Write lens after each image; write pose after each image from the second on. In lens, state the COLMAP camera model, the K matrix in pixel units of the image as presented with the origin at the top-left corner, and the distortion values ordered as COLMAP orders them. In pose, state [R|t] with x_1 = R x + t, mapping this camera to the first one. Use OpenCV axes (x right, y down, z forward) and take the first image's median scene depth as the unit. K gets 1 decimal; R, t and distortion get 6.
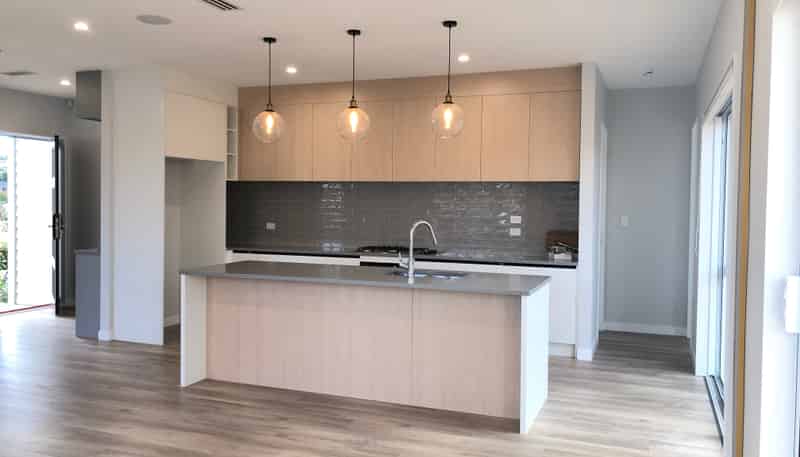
lens RADIAL K [[657.9, 0, 400.3], [0, 657.9, 219.6], [0, 0, 1]] dist [0.064831, -0.112602]
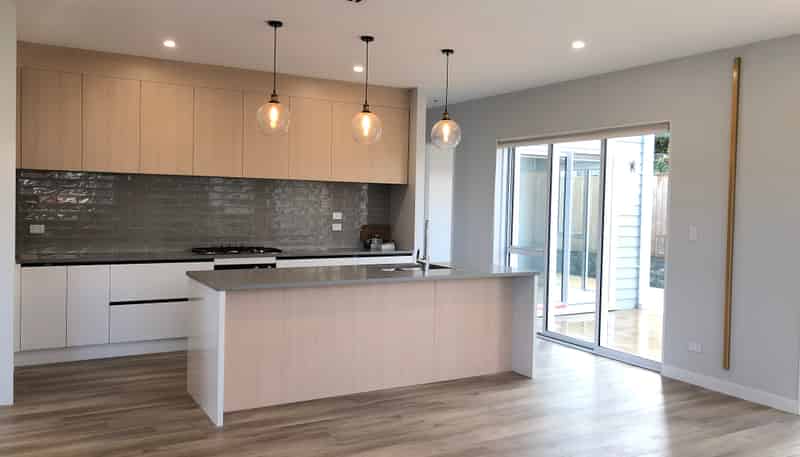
lens RADIAL K [[657.9, 0, 400.3], [0, 657.9, 219.6], [0, 0, 1]] dist [0.064831, -0.112602]
pose [[0.621607, -0.022802, 0.782997, -0.845431], [0.009201, 0.999720, 0.021809, -0.023078], [-0.783275, -0.006352, 0.621643, 0.315651]]
